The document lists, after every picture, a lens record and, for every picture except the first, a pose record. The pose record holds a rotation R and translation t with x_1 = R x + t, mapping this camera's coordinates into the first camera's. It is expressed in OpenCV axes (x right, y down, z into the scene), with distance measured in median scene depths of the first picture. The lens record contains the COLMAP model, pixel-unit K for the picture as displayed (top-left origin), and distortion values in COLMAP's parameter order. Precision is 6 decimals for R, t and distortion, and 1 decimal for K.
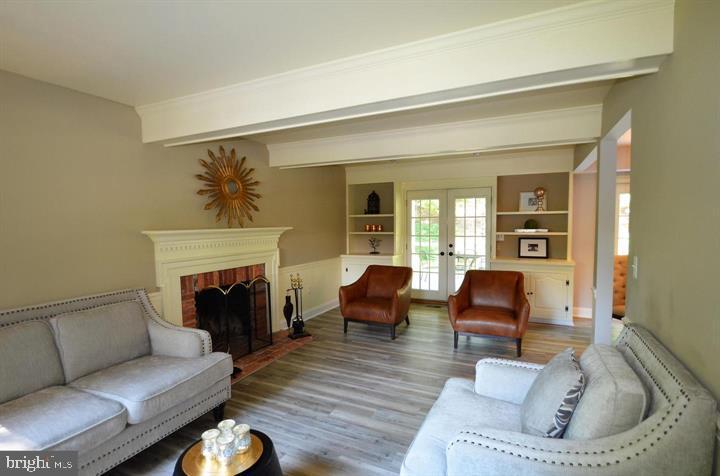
lens RADIAL K [[351.2, 0, 360.0], [0, 351.2, 238.0], [0, 0, 1]] dist [-0.003341, -0.000666]
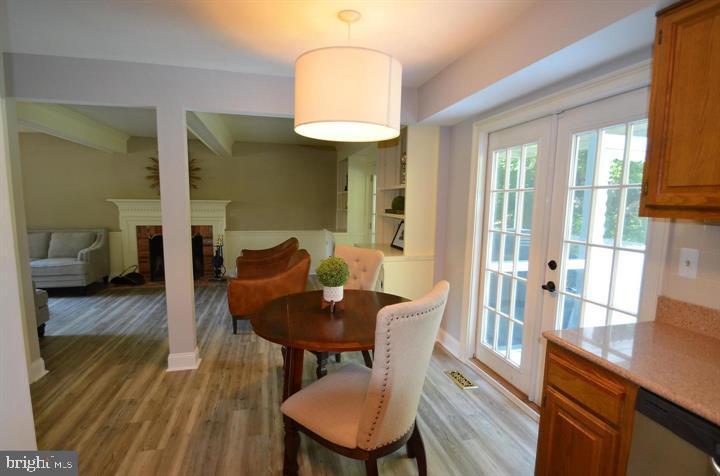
lens RADIAL K [[351.2, 0, 360.0], [0, 351.2, 238.0], [0, 0, 1]] dist [-0.003341, -0.000666]
pose [[0.650182, 0.096347, -0.753645, 1.570675], [-0.052793, 0.995259, 0.081690, -0.033973], [0.757942, -0.013327, 0.652185, 0.693157]]
